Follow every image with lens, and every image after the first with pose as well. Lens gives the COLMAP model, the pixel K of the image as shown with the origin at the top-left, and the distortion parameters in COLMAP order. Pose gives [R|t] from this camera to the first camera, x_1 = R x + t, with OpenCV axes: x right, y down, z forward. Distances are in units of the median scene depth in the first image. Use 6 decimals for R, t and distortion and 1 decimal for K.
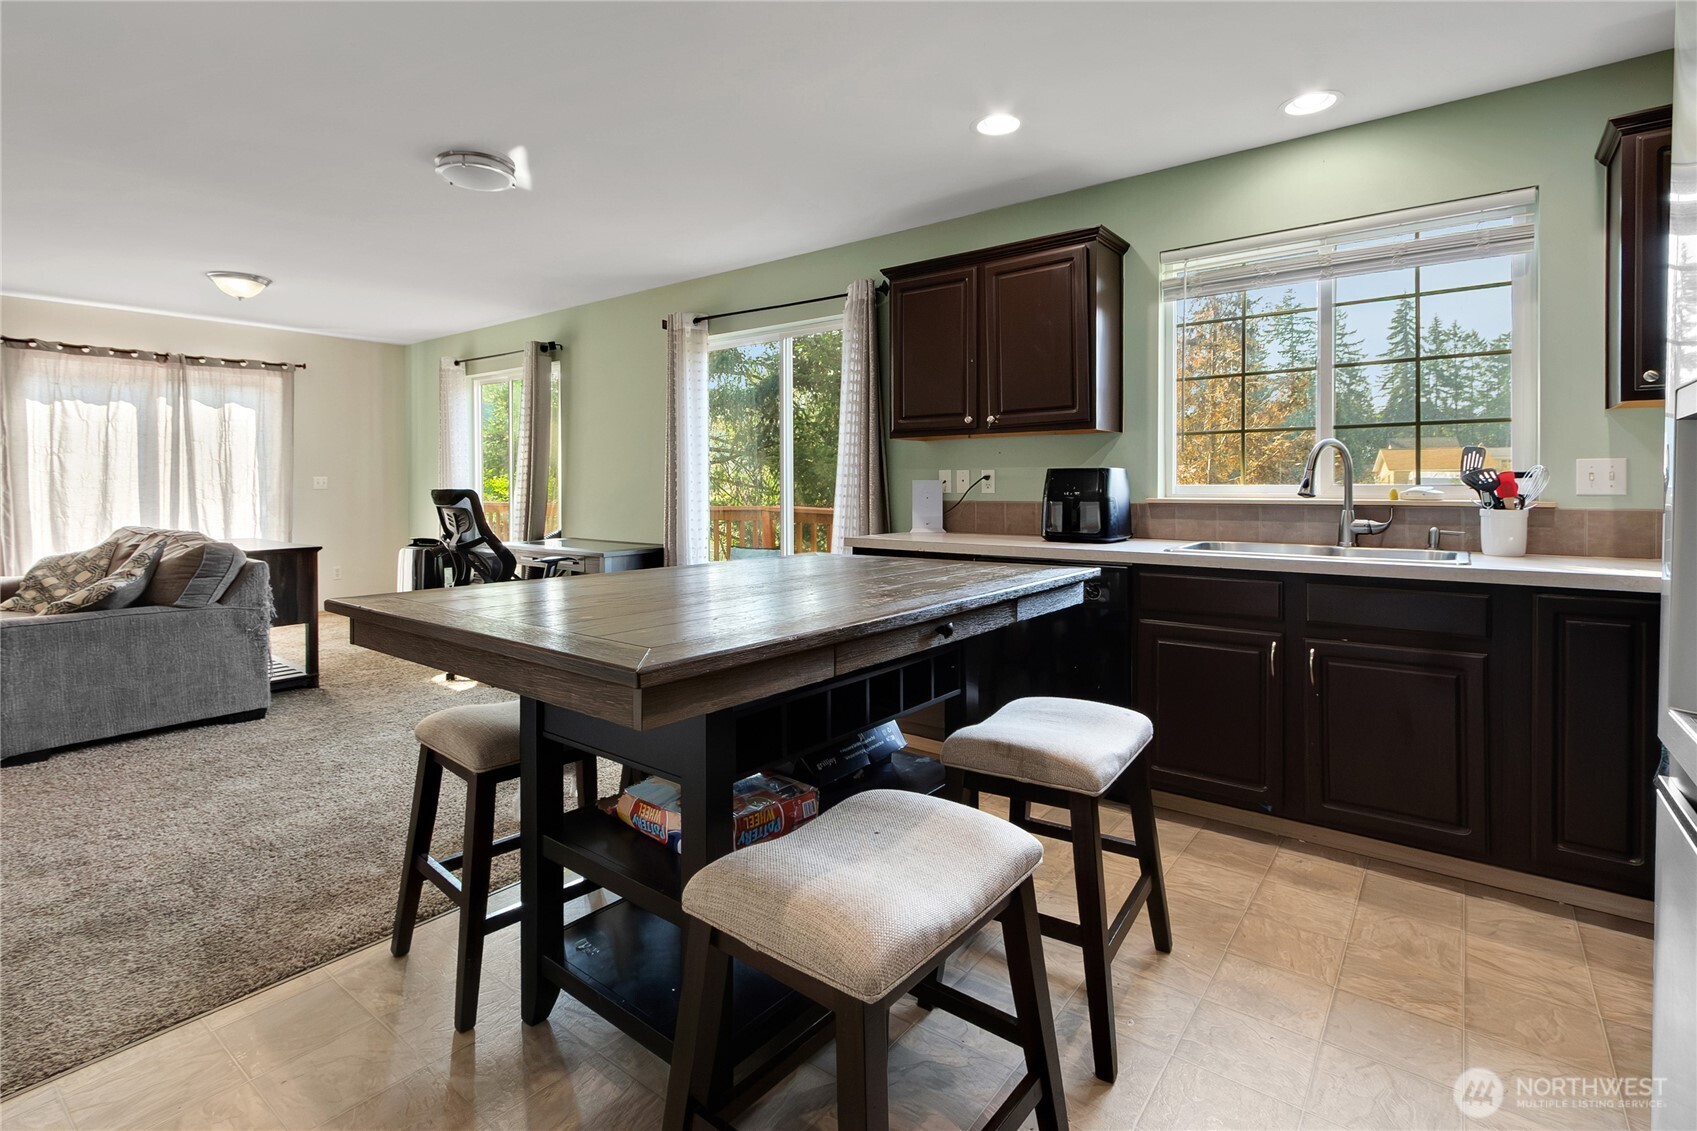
lens RADIAL K [[792.3, 0, 796.9], [0, 792.3, 492.3], [0, 0, 1]] dist [0.004181, -0.001536]
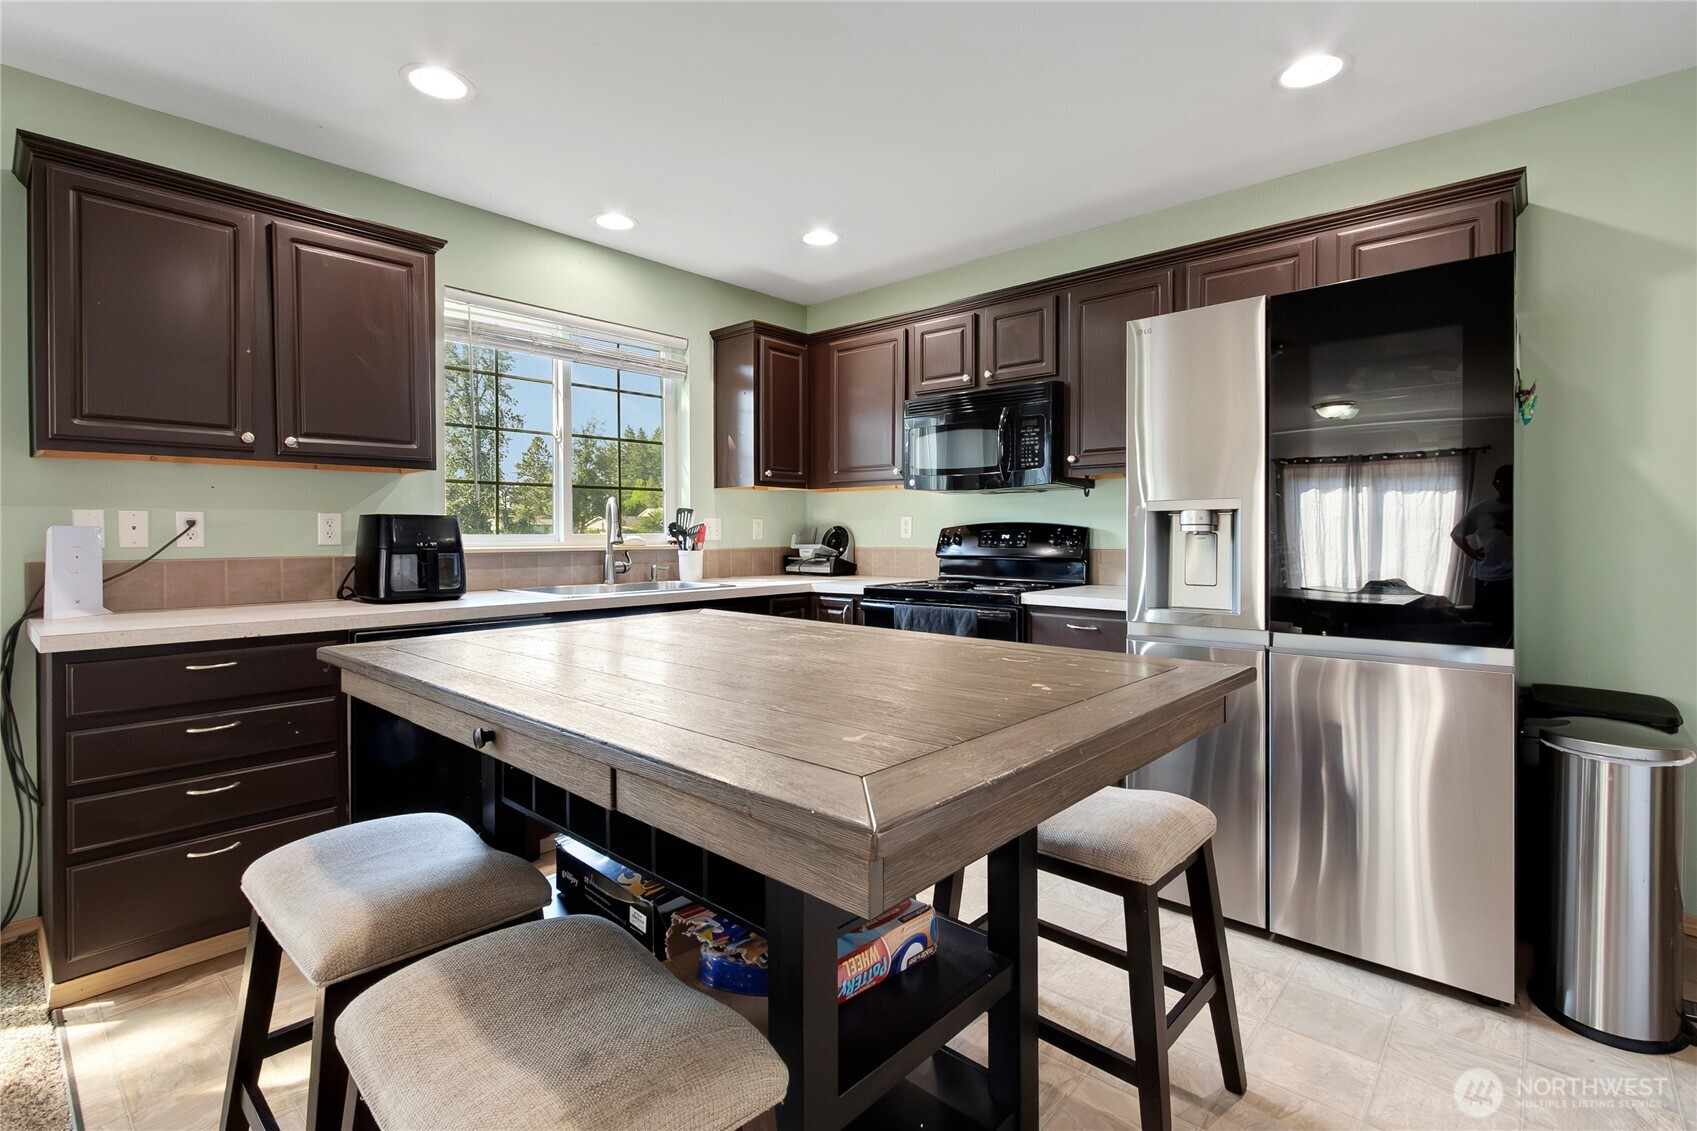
lens RADIAL K [[792.3, 0, 868.1], [0, 792.3, 543.5], [0, 0, 1]] dist [0.004181, -0.001536]
pose [[0.036908, -0.011399, 0.999254, -0.475673], [0.012393, 0.999863, 0.010948, -0.002892], [-0.999242, 0.011980, 0.037044, 0.484507]]
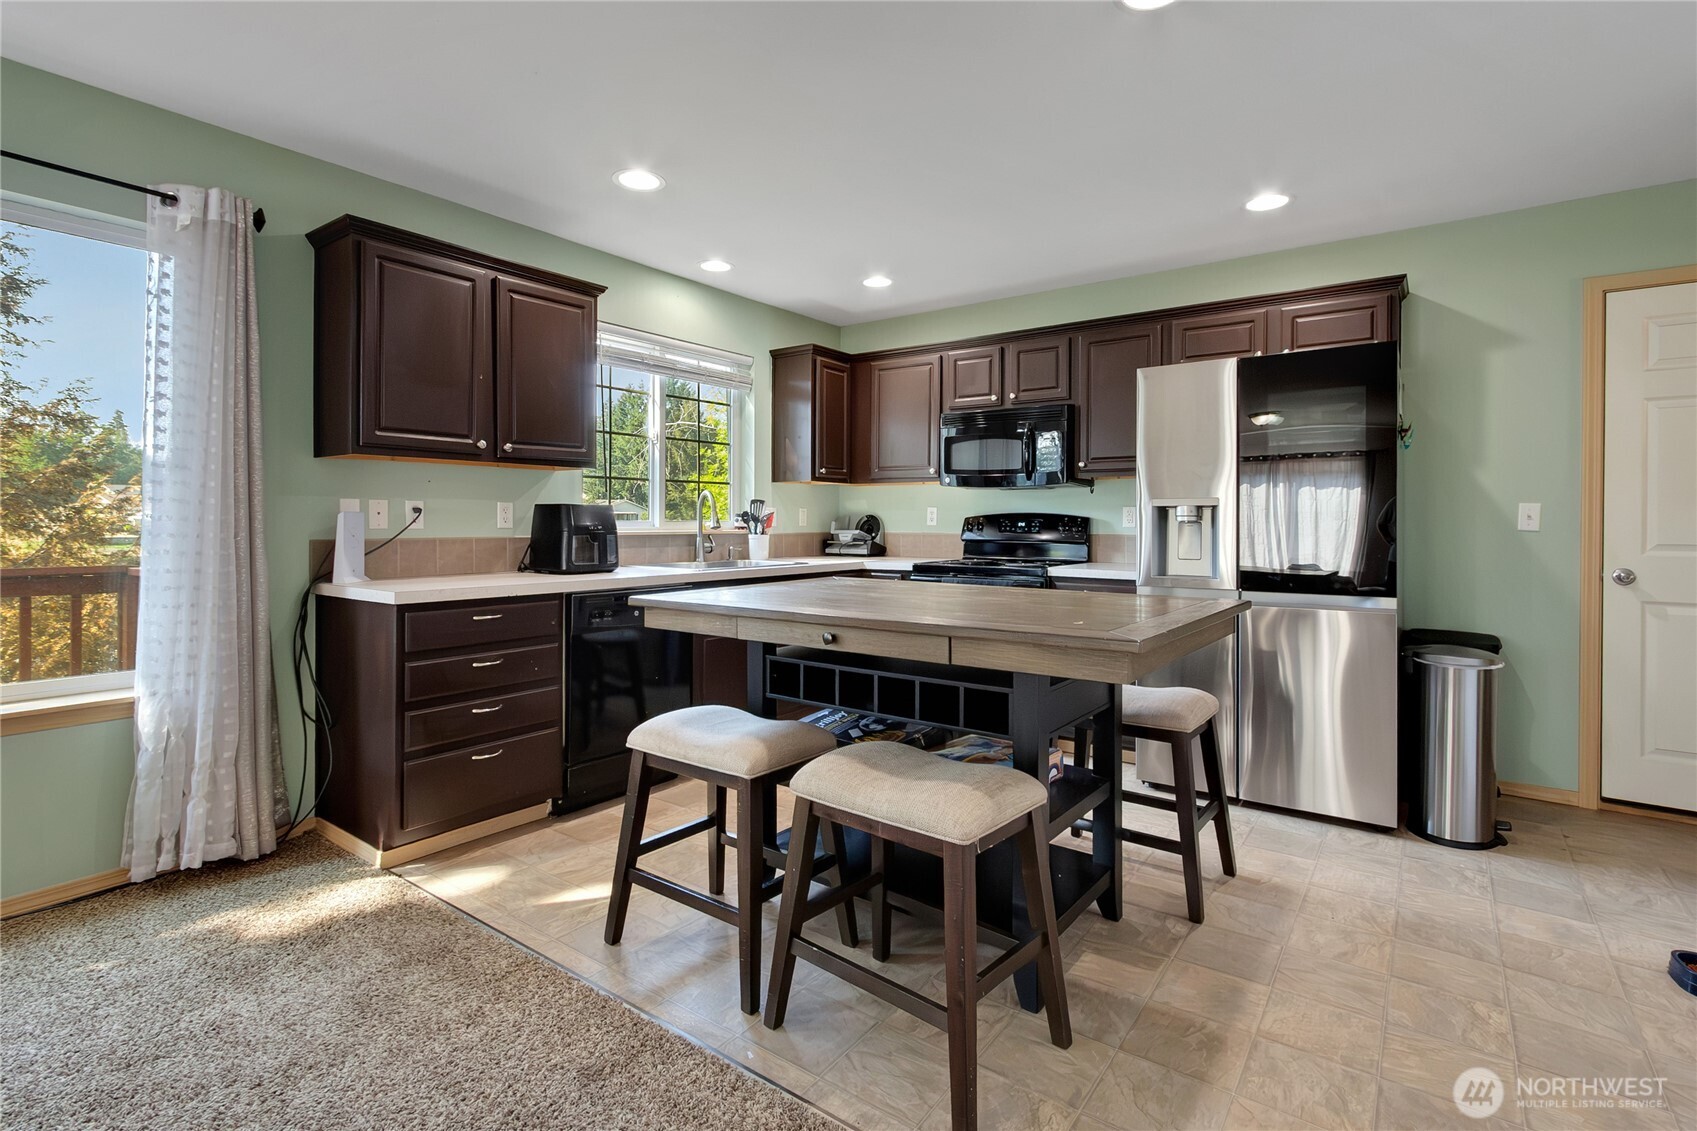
lens RADIAL K [[792.3, 0, 872.4], [0, 792.3, 527.7], [0, 0, 1]] dist [0.004181, -0.001536]
pose [[-0.050353, -0.005852, 0.998714, -0.732114], [0.007098, 0.999955, 0.006217, -0.002486], [-0.998706, 0.007402, -0.050310, 0.663188]]
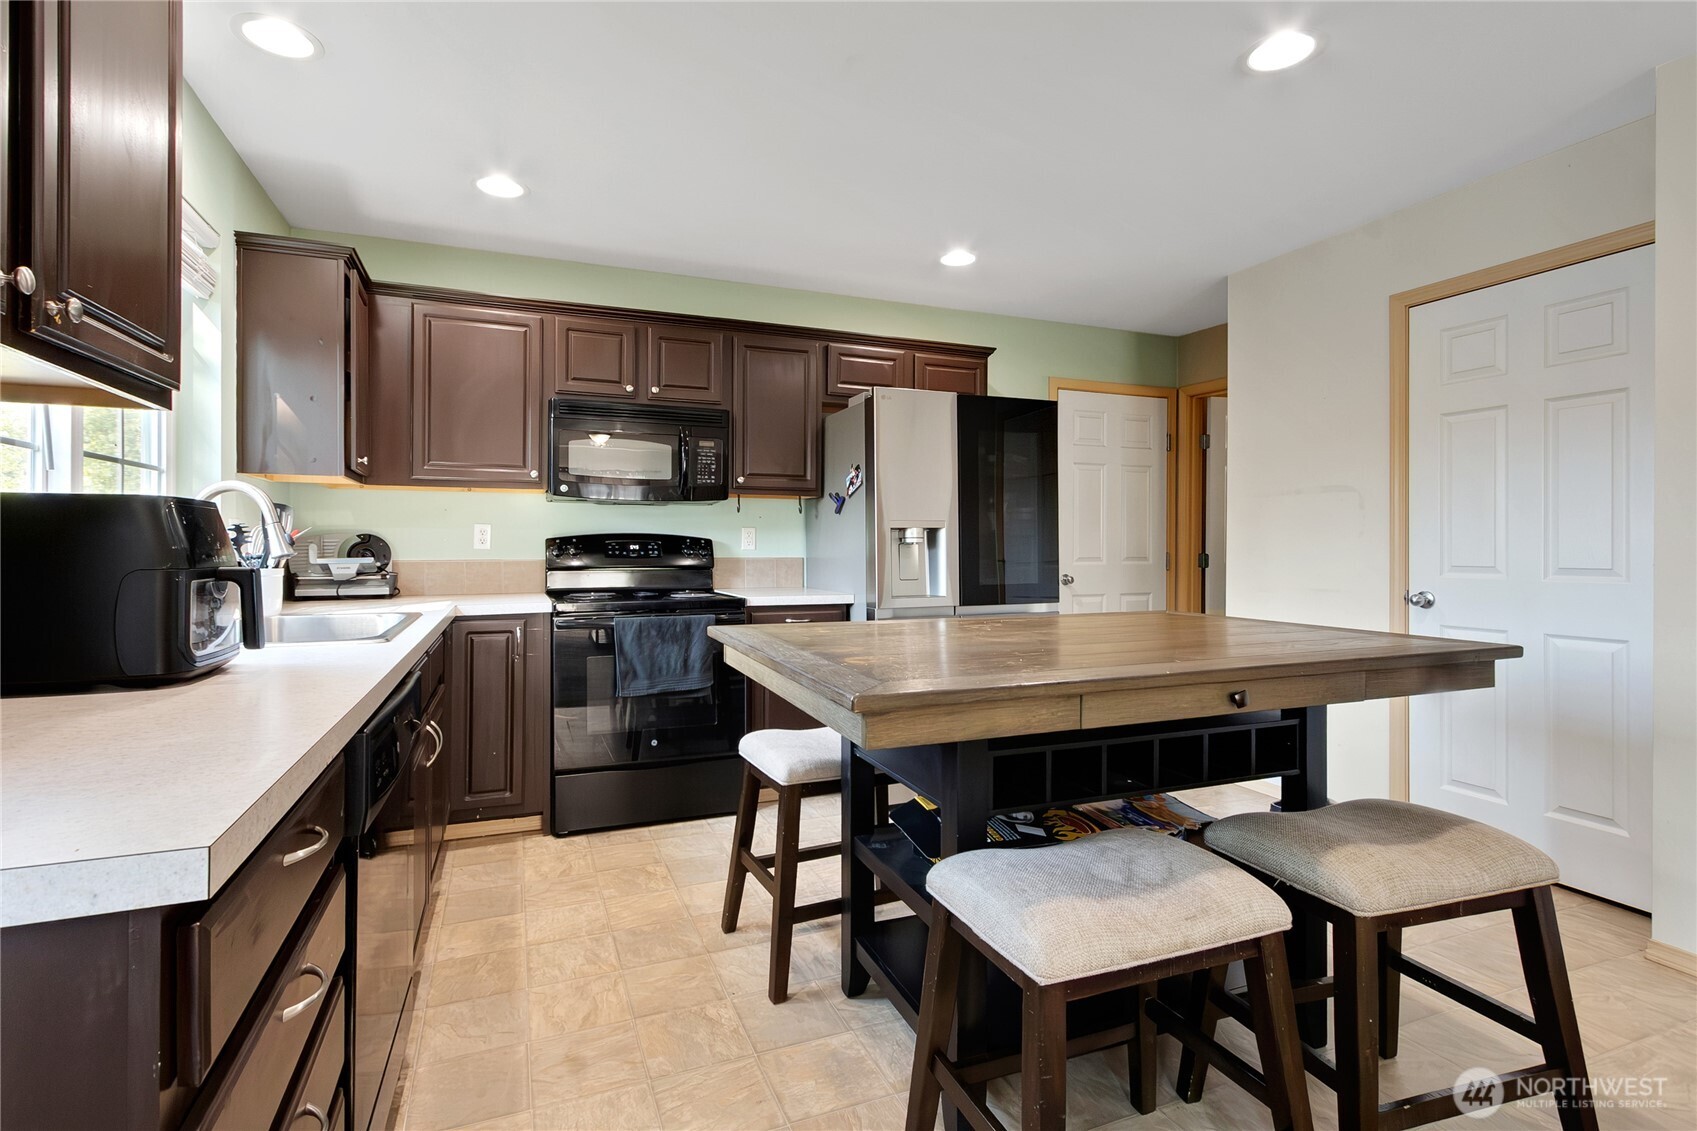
lens RADIAL K [[713.9, 0, 761.9], [0, 713.9, 541.4], [0, 0, 1]] dist [-0.001581, -0.000017]
pose [[-0.845655, 0.004071, 0.533715, -0.070012], [0.006533, 0.999975, 0.002724, -0.008073], [-0.533690, 0.005790, -0.845660, 1.112393]]
